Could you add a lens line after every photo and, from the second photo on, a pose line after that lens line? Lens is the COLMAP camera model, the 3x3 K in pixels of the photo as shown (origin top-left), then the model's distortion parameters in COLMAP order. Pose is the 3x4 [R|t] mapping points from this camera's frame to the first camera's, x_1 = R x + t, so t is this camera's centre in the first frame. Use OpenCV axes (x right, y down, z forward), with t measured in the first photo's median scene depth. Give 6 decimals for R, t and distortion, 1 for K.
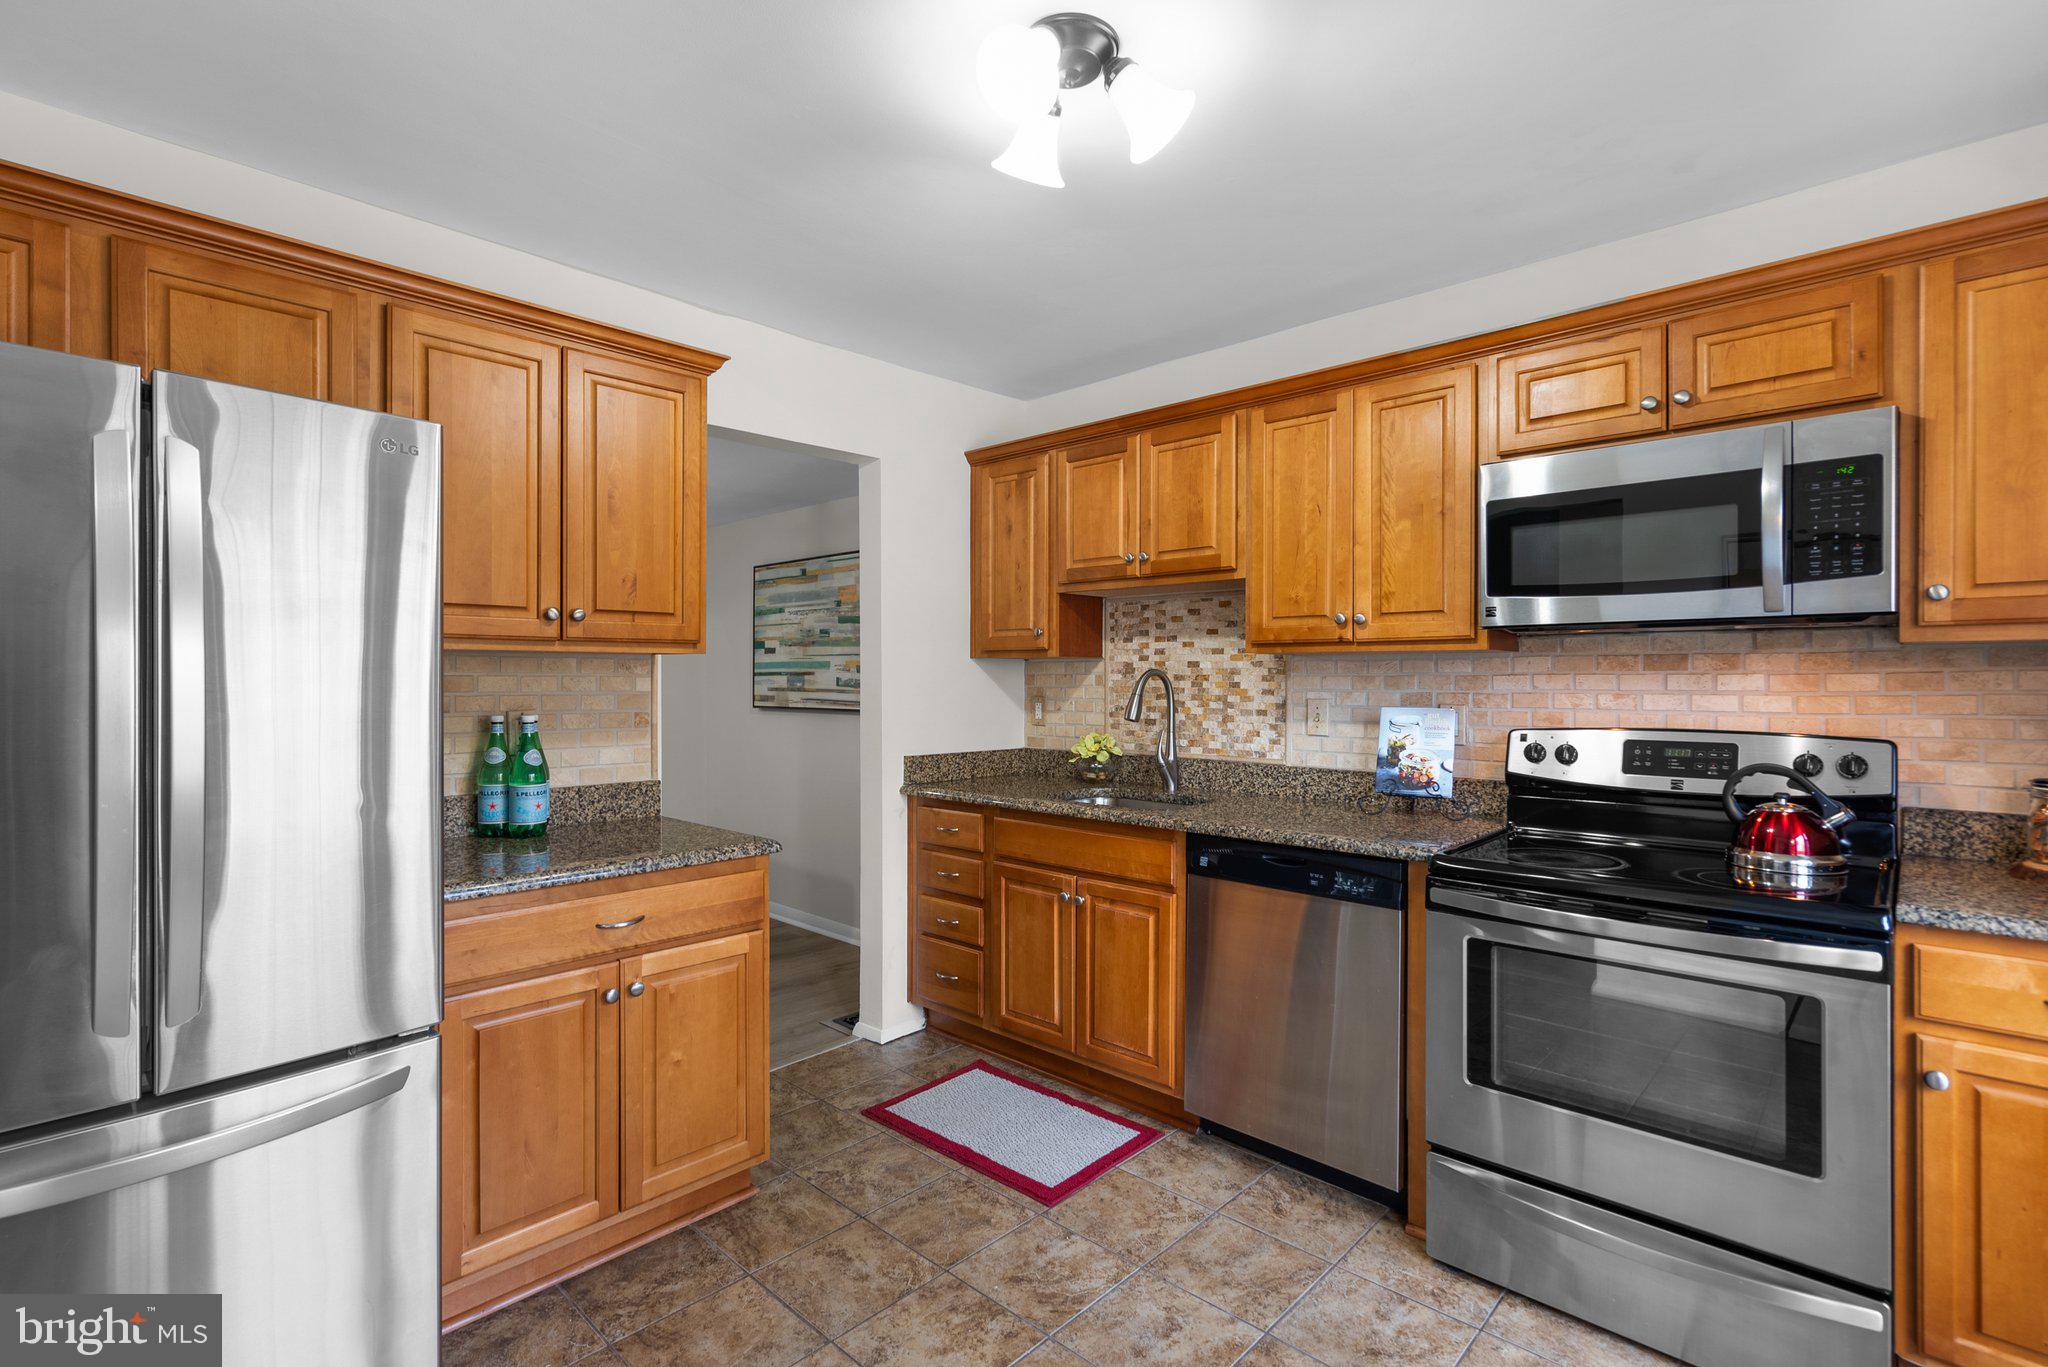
lens RADIAL K [[952.6, 0, 1017.7], [0, 952.6, 684.4], [0, 0, 1]] dist [-0.007514, 0.003650]
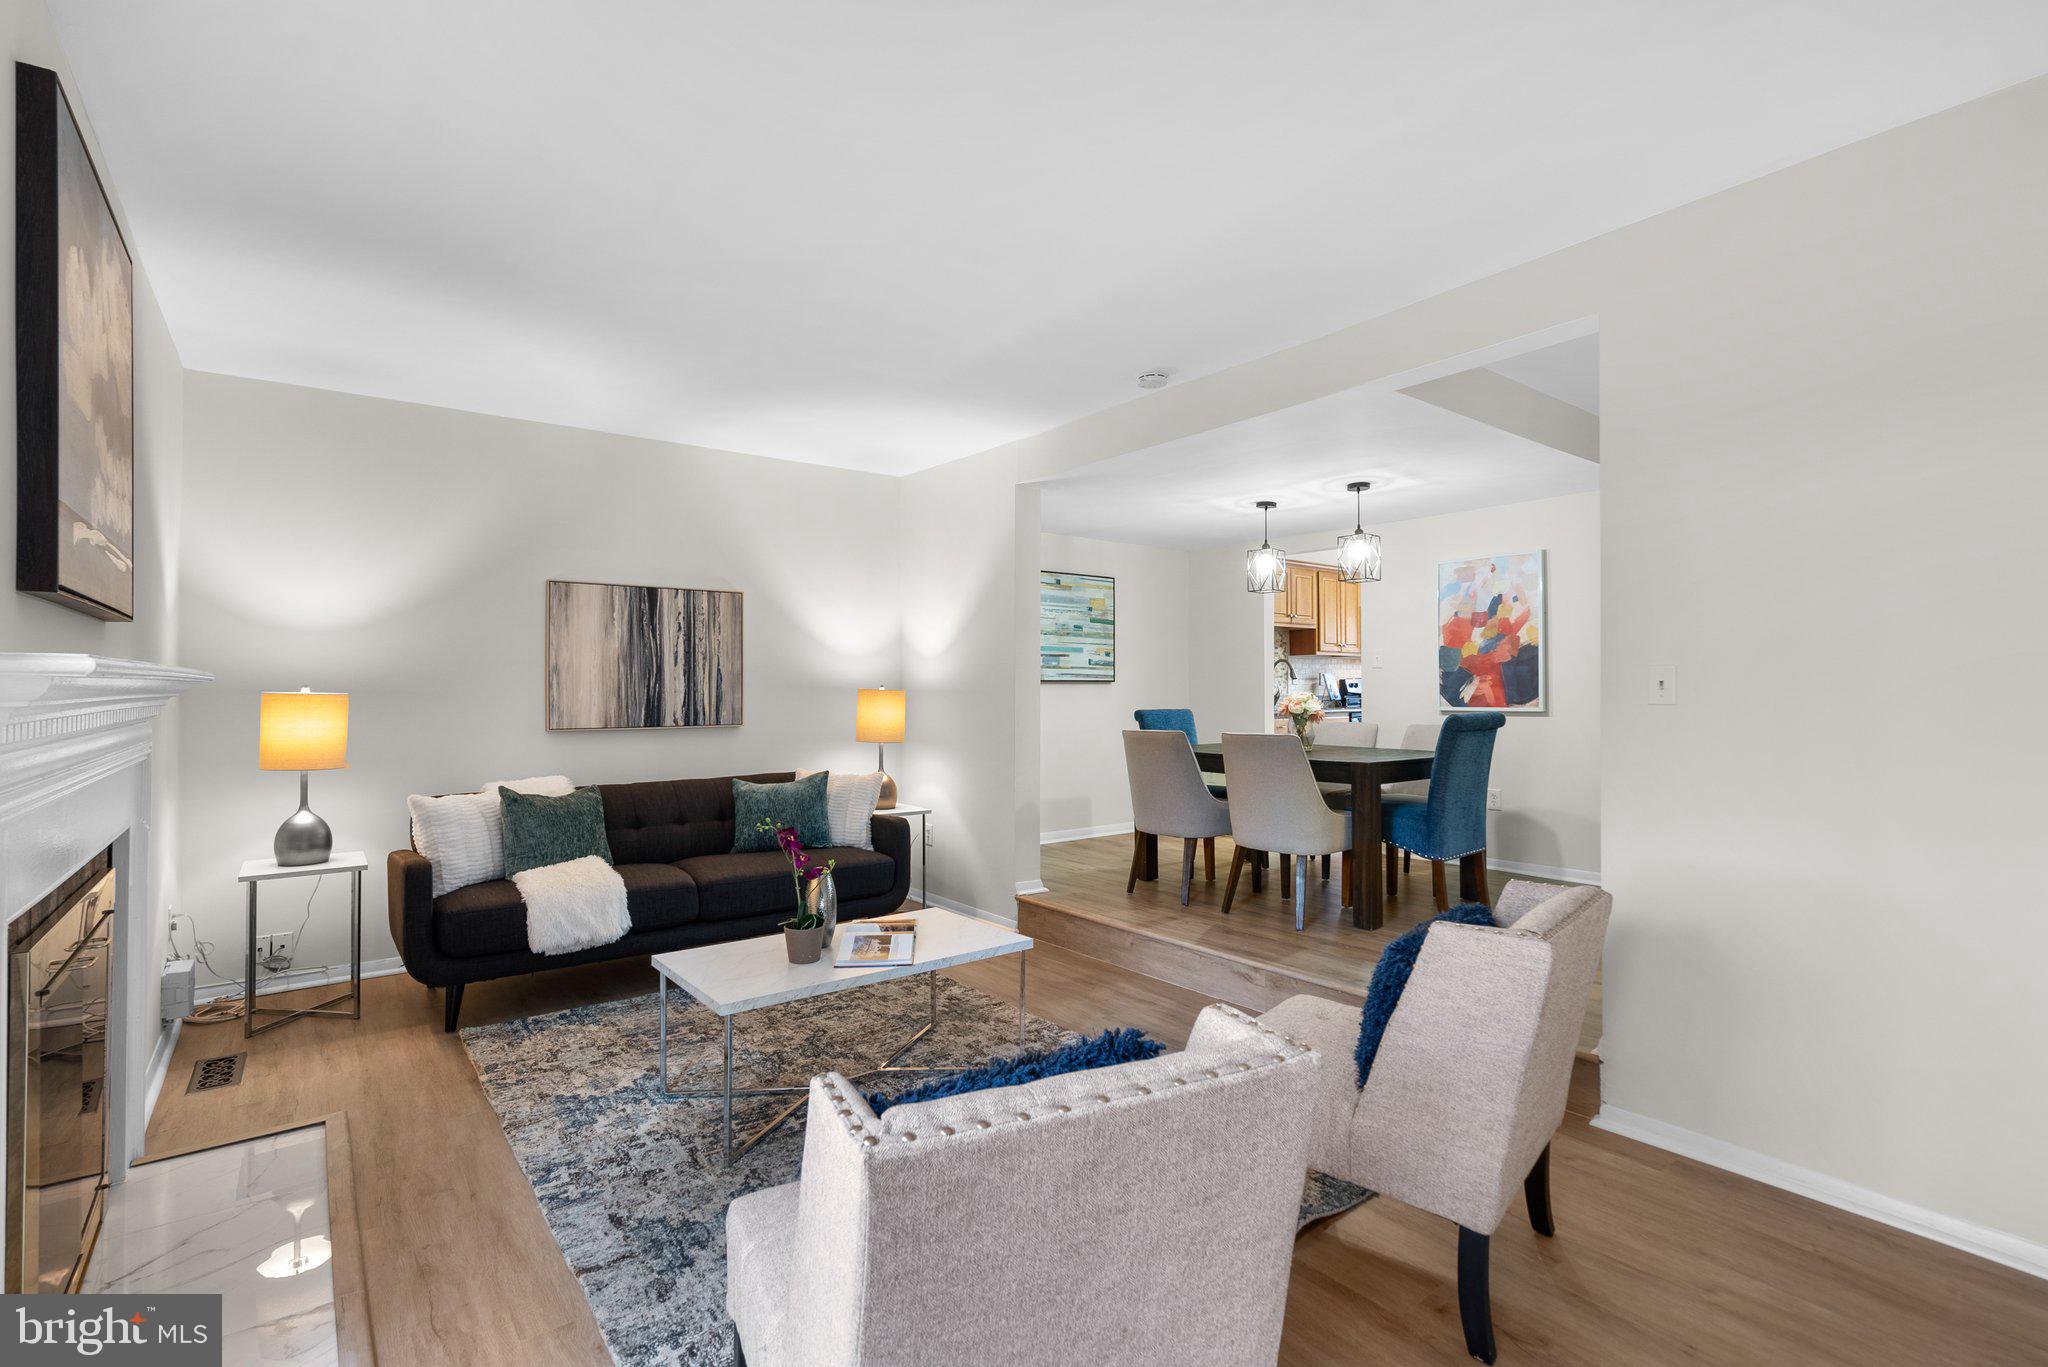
lens RADIAL K [[952.6, 0, 1016.5], [0, 952.6, 682.9], [0, 0, 1]] dist [-0.007514, 0.003650]
pose [[0.155903, 0.006181, 0.987753, -2.869973], [0.009737, 0.999922, -0.007794, 0.069530], [-0.987724, 0.010832, 0.155831, 1.514952]]
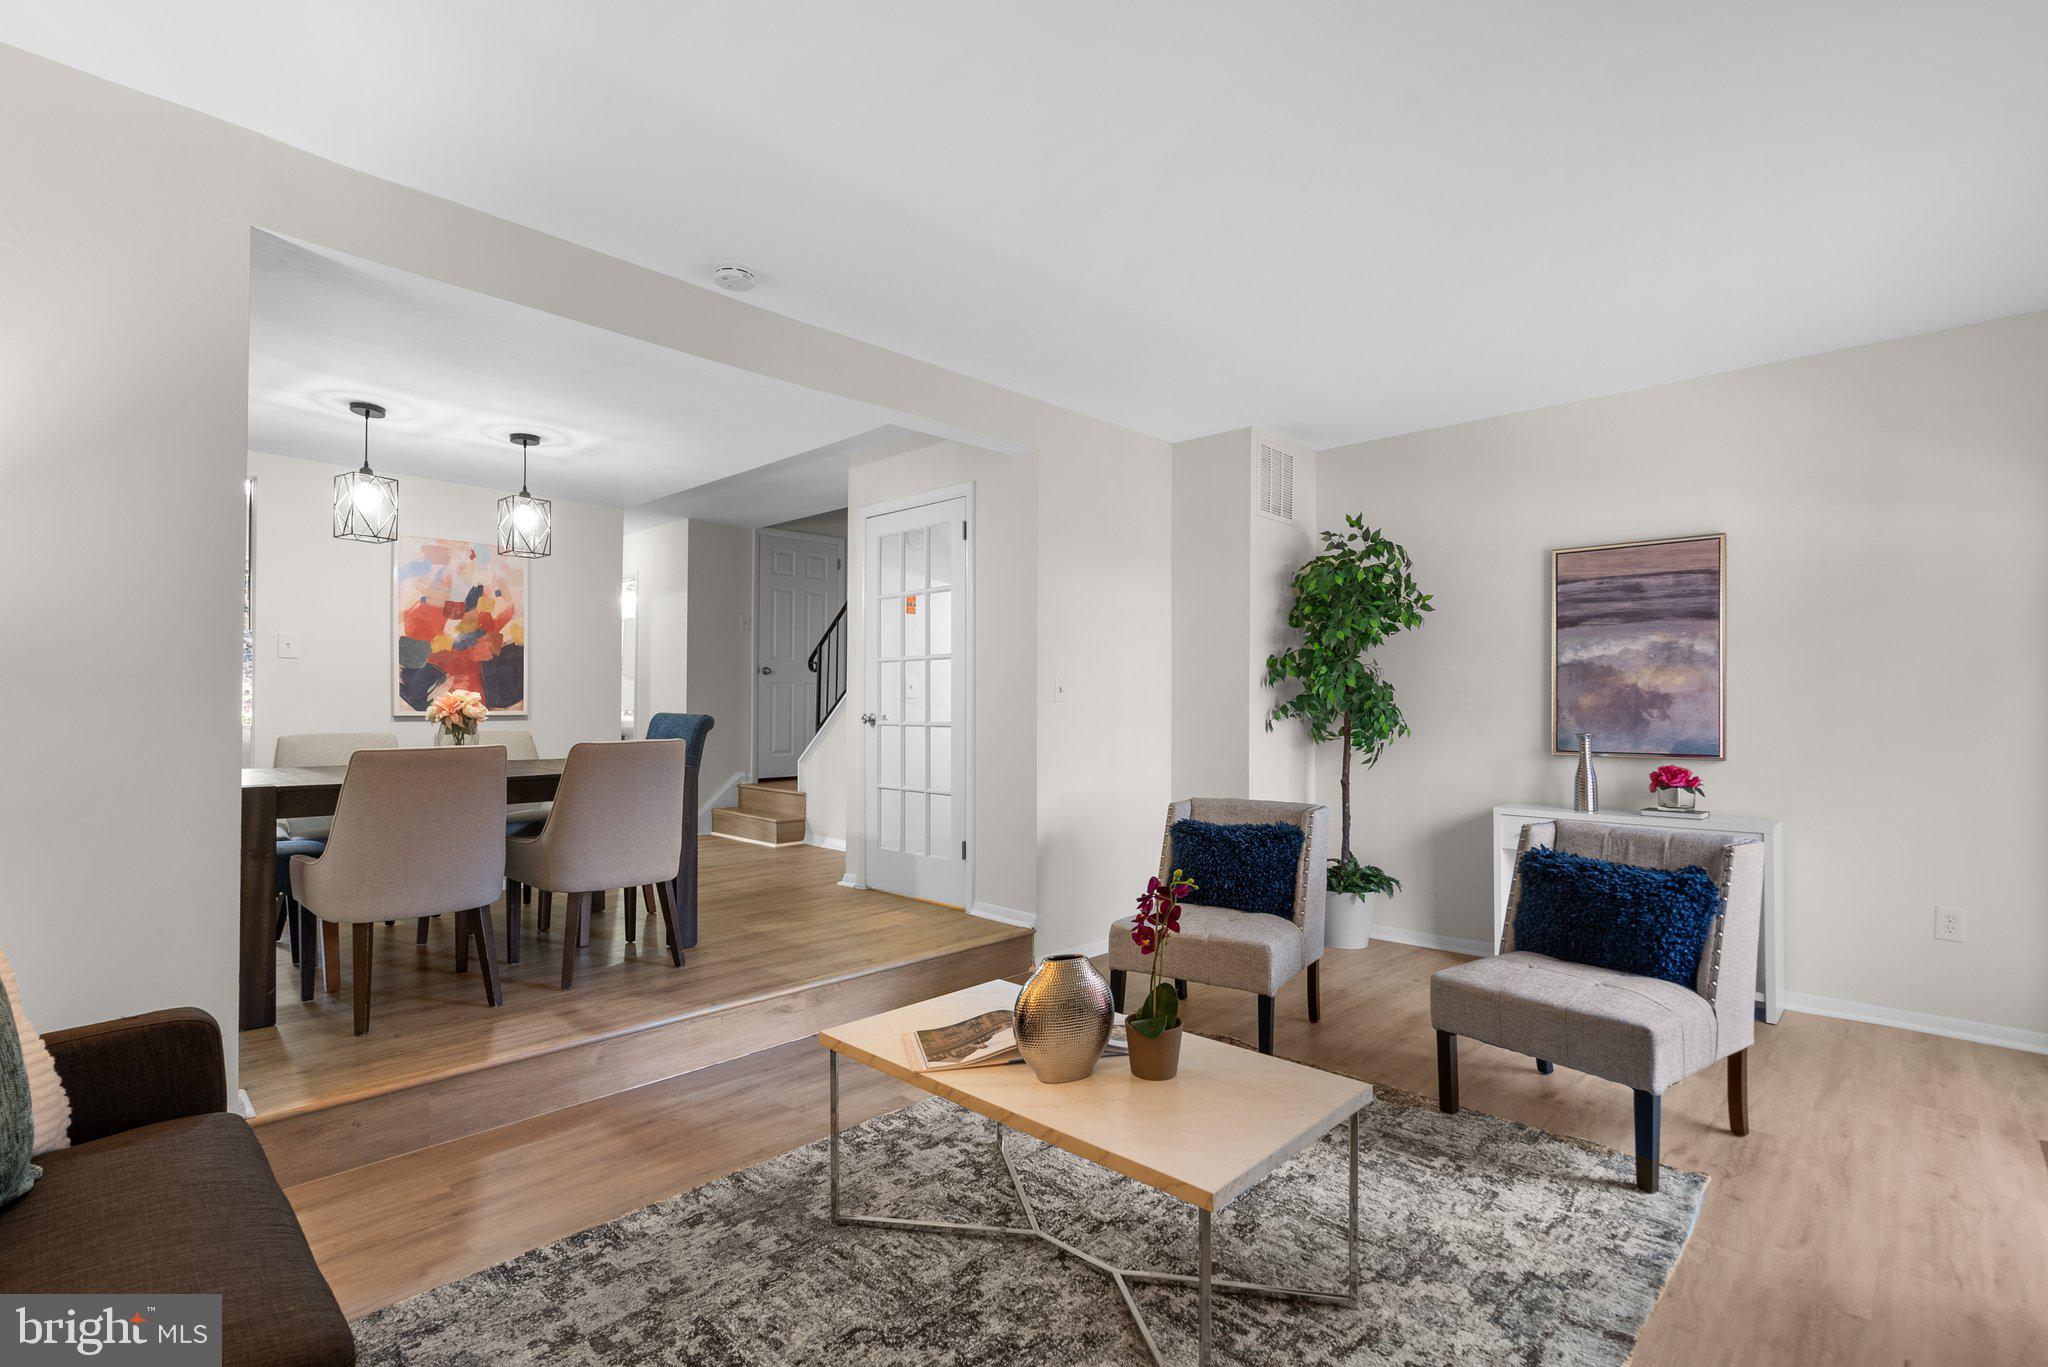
lens RADIAL K [[952.6, 0, 1029.7], [0, 952.6, 701.2], [0, 0, 1]] dist [-0.007514, 0.003650]
pose [[-0.999984, -0.004922, -0.002747, -1.729373], [-0.004924, 0.999988, 0.000602, 0.090958], [0.002744, 0.000615, -0.999996, 2.660956]]
